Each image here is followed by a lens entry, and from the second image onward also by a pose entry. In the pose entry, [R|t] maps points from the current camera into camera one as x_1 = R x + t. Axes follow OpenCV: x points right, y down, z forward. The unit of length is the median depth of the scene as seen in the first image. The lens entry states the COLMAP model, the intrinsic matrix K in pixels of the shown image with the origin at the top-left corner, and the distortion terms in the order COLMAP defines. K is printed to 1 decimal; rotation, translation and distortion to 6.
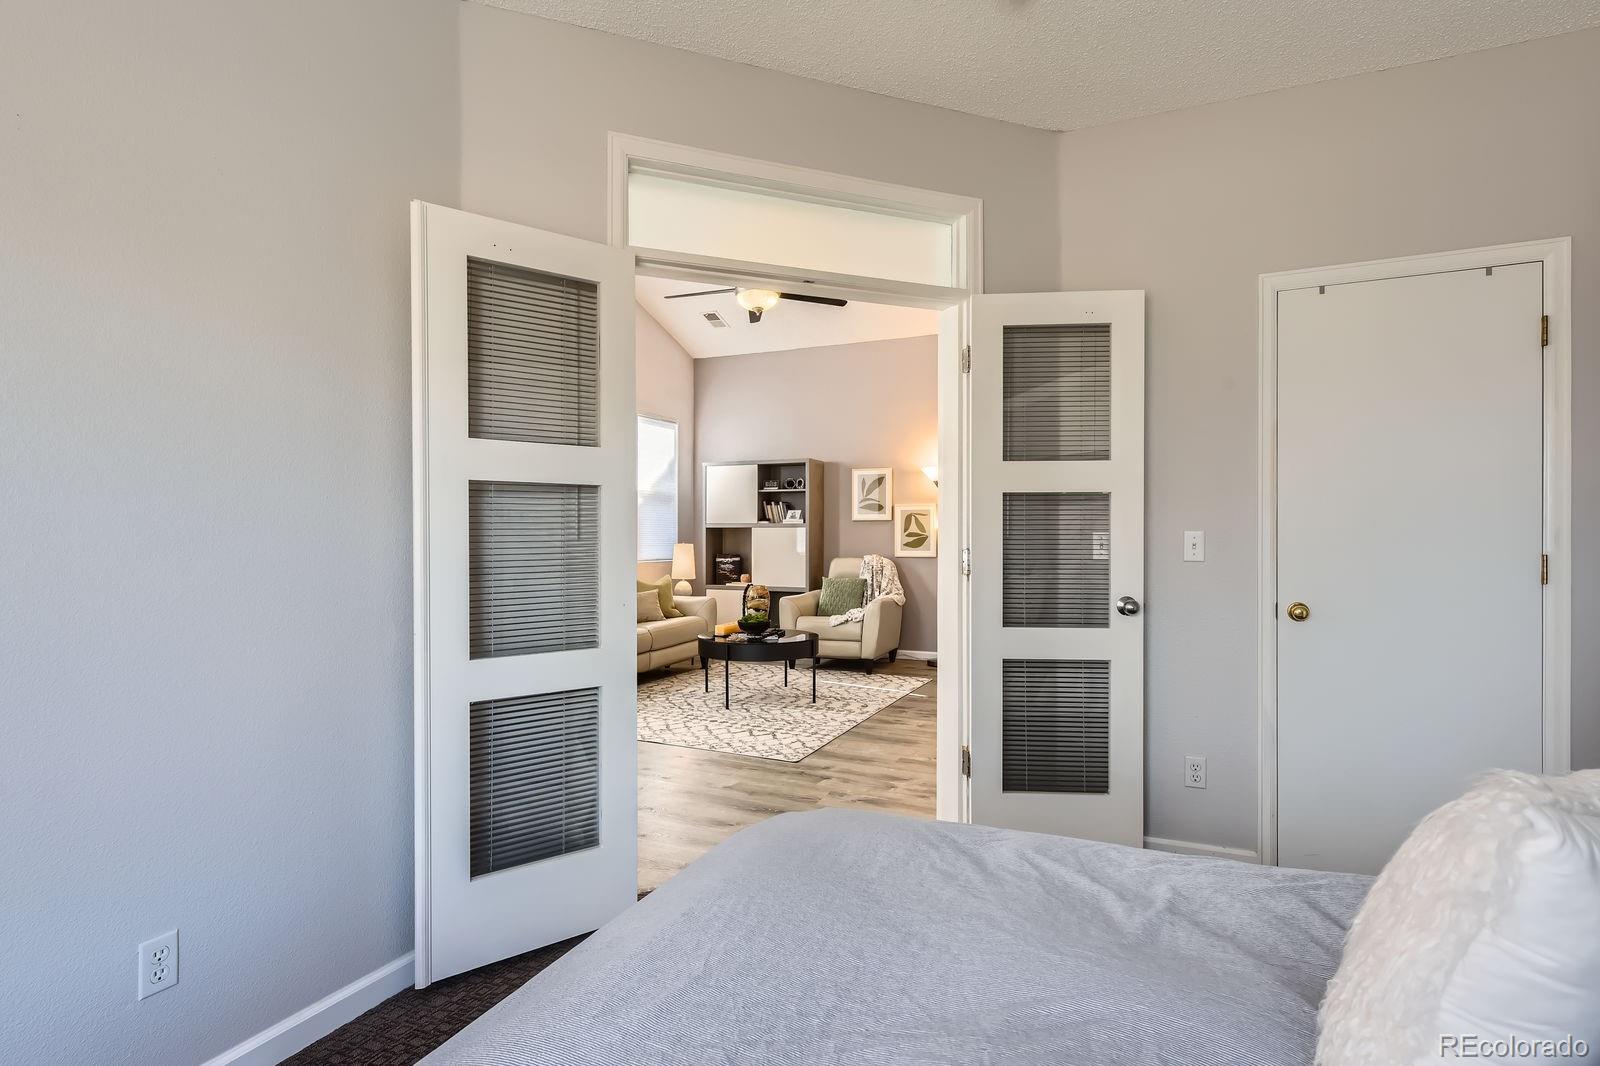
lens RADIAL K [[778.6, 0, 796.3], [0, 778.6, 543.7], [0, 0, 1]] dist [0.006777, -0.001606]
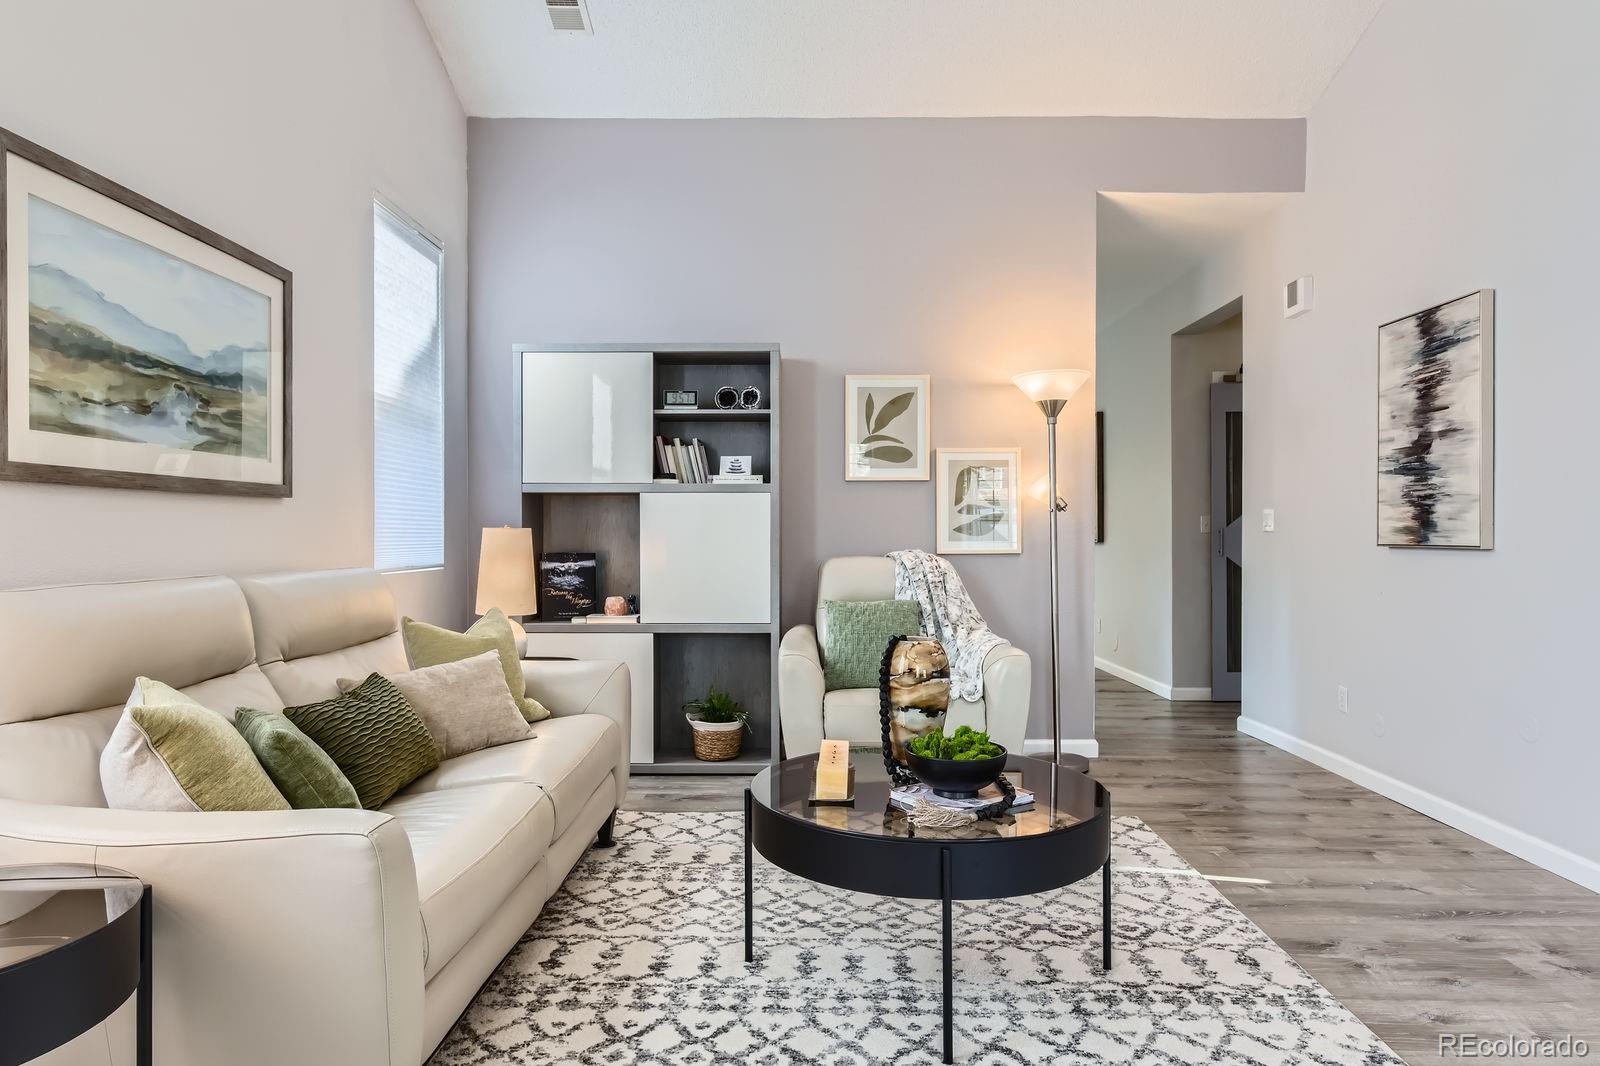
lens RADIAL K [[964.8, 0, 790.0], [0, 964.8, 535.4], [0, 0, 1]] dist [0.003327, -0.001978]
pose [[0.918150, -0.003585, 0.396217, -0.203320], [0.005664, 0.999976, -0.004077, 0.006855], [-0.396192, 0.005987, 0.918148, 0.468959]]
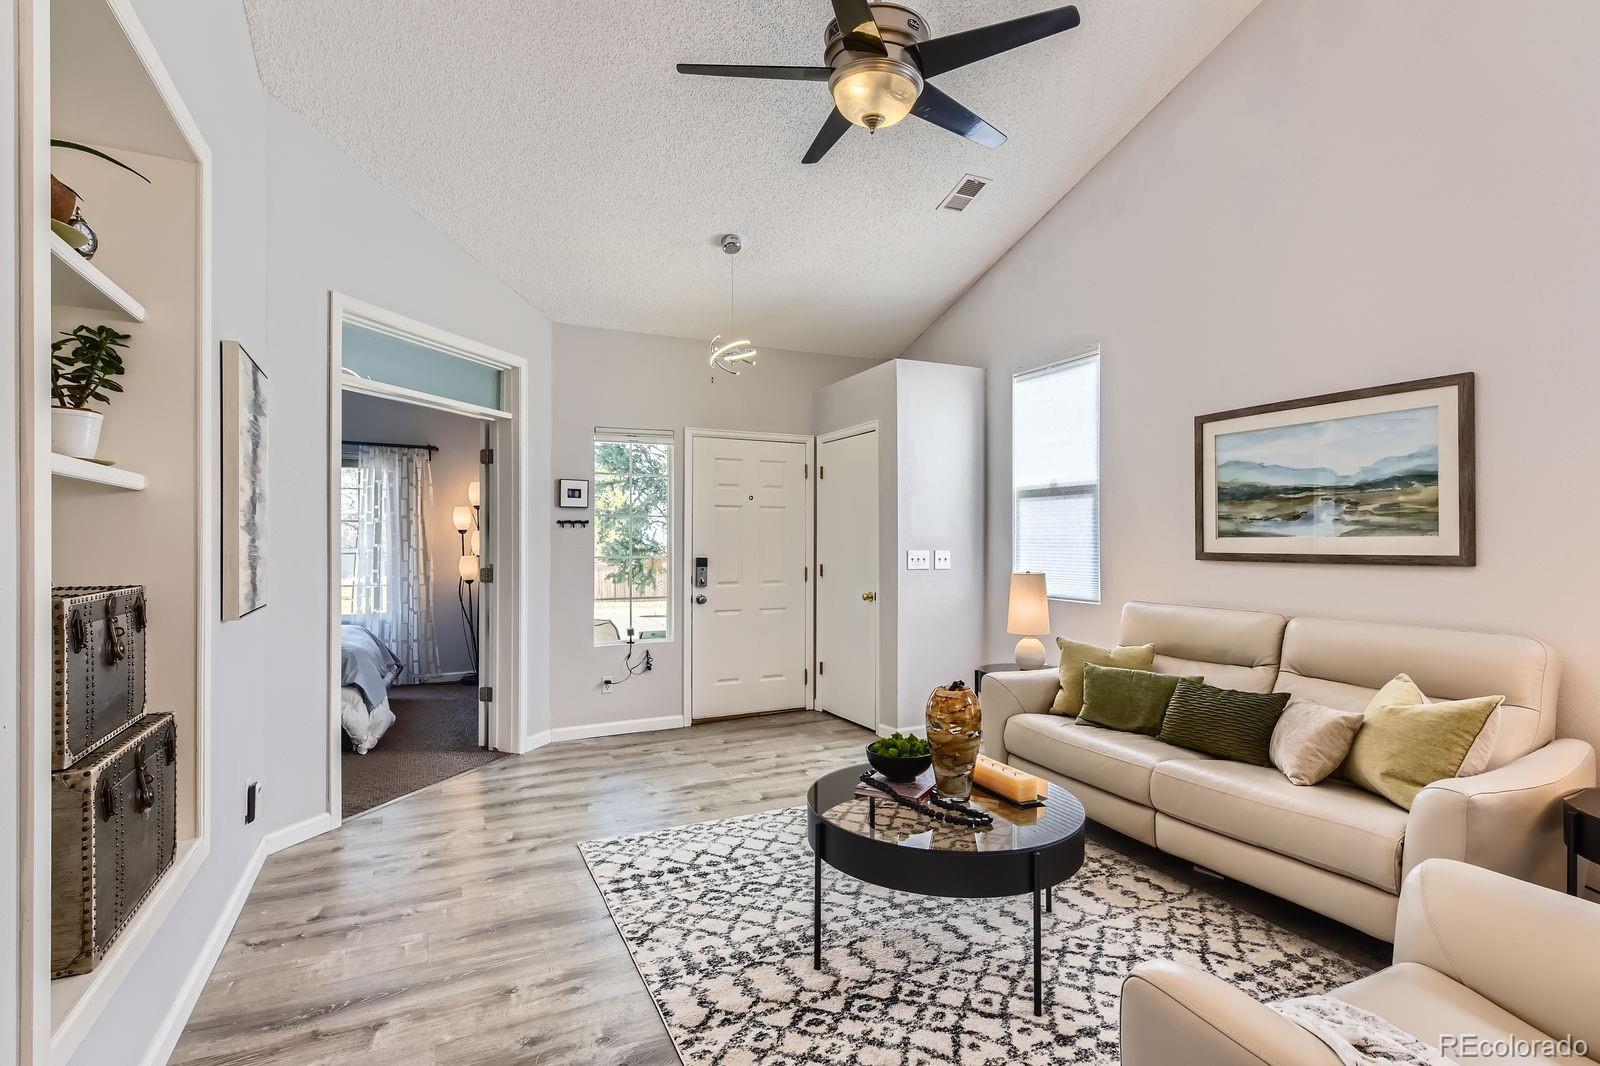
lens RADIAL K [[778.6, 0, 797.0], [0, 778.6, 541.3], [0, 0, 1]] dist [0.006777, -0.001606]
pose [[-0.638946, 0.000118, -0.769251, 0.259307], [-0.008559, 0.999937, 0.007262, -0.023601], [0.769204, 0.011224, -0.638905, 0.907880]]
